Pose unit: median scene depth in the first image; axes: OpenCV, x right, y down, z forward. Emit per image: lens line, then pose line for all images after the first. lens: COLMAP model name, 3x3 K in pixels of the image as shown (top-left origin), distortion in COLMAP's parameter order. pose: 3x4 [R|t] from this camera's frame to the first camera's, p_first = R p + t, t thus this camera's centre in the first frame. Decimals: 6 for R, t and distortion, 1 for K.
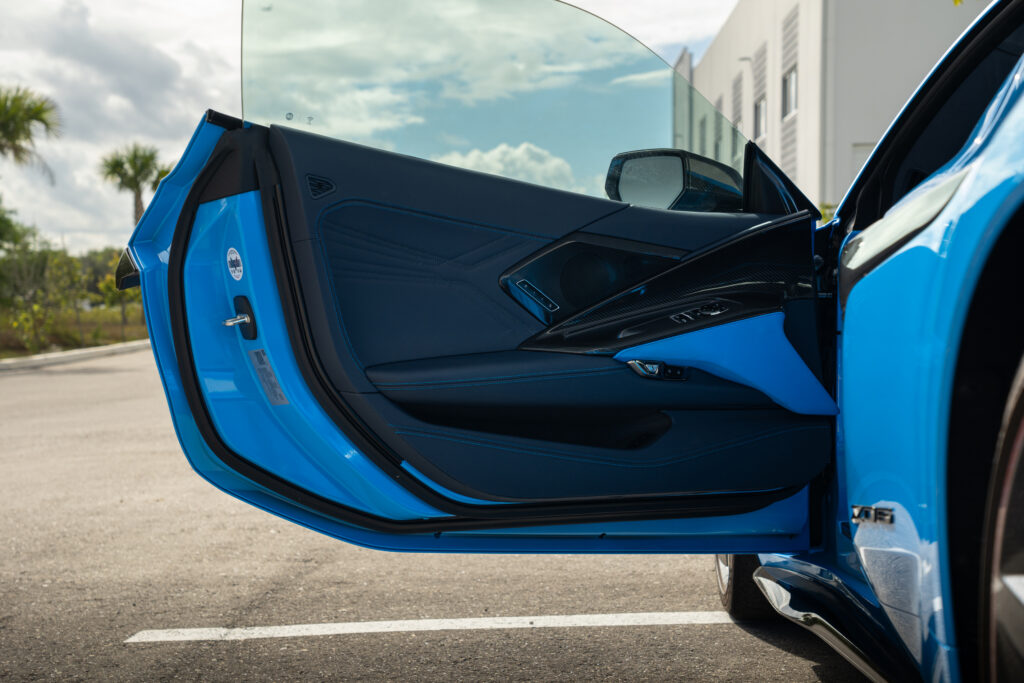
lens RADIAL K [[1677.7, 0, 511.1], [0, 1677.7, 339.1], [0, 0, 1]] dist [0.444486, 0.000000]
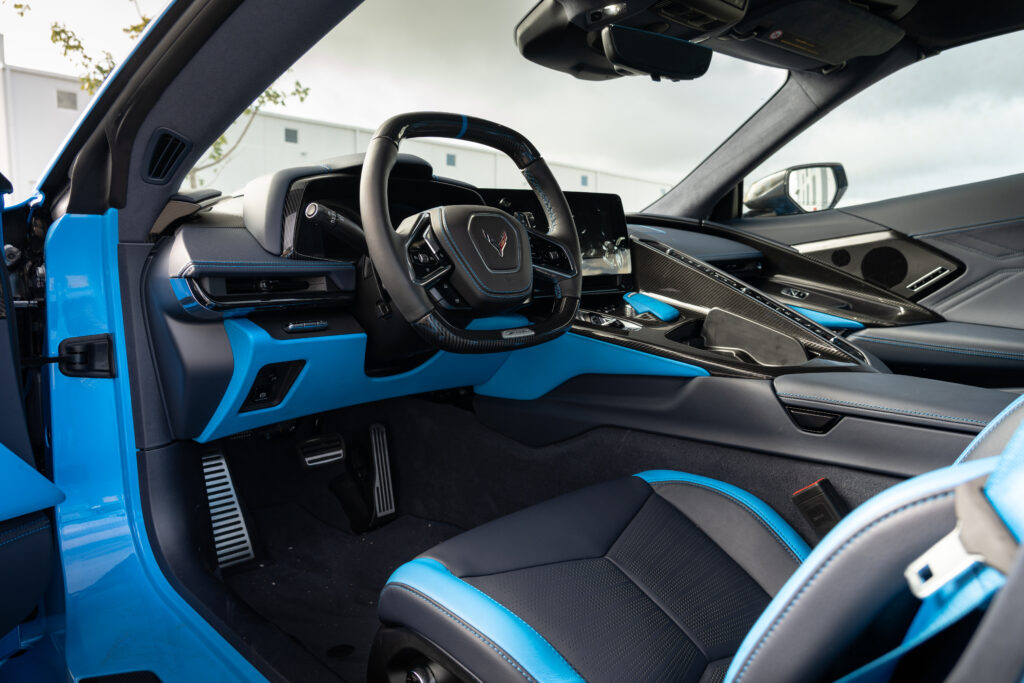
lens RADIAL K [[693.4, 0, 514.2], [0, 693.4, 345.3], [0, 0, 1]] dist [-0.016775, 0.015962]
pose [[0.694489, -0.057968, 0.717165, 0.135777], [-0.008113, 0.996055, 0.088368, -0.040410], [-0.719458, -0.067189, 0.691278, 0.748845]]
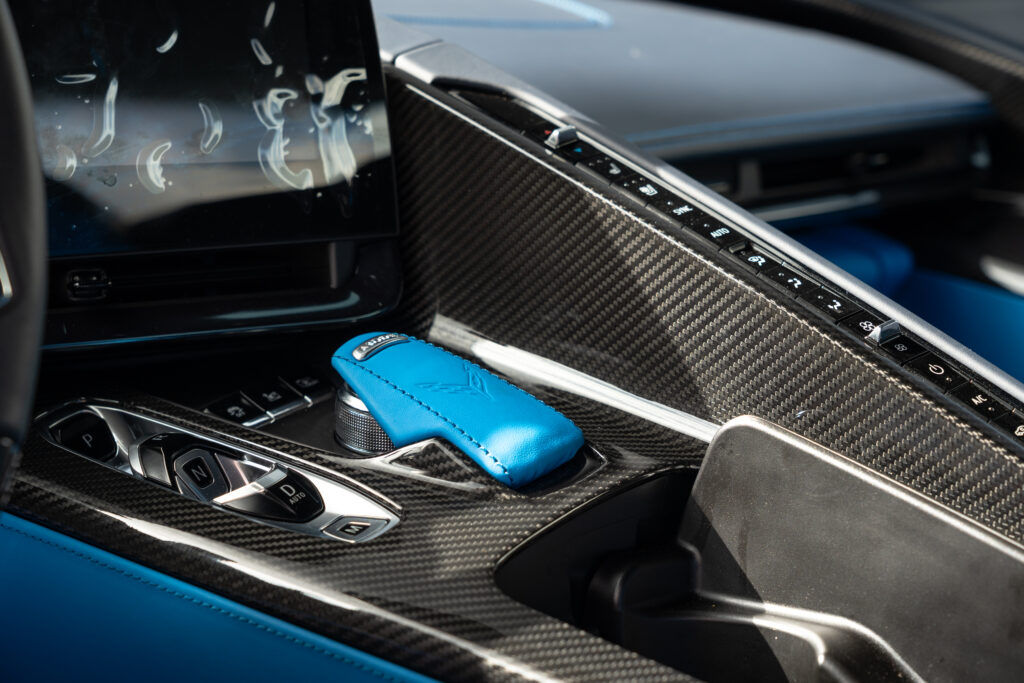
lens RADIAL K [[2210.1, 0, 521.5], [0, 2210.1, 347.2], [0, 0, 1]] dist [0.037952, 0.000000]
pose [[0.606982, -0.072378, 0.791413, 0.271524], [-0.015657, 0.994562, 0.102965, -0.064639], [-0.794562, -0.074889, 0.602548, 0.800187]]
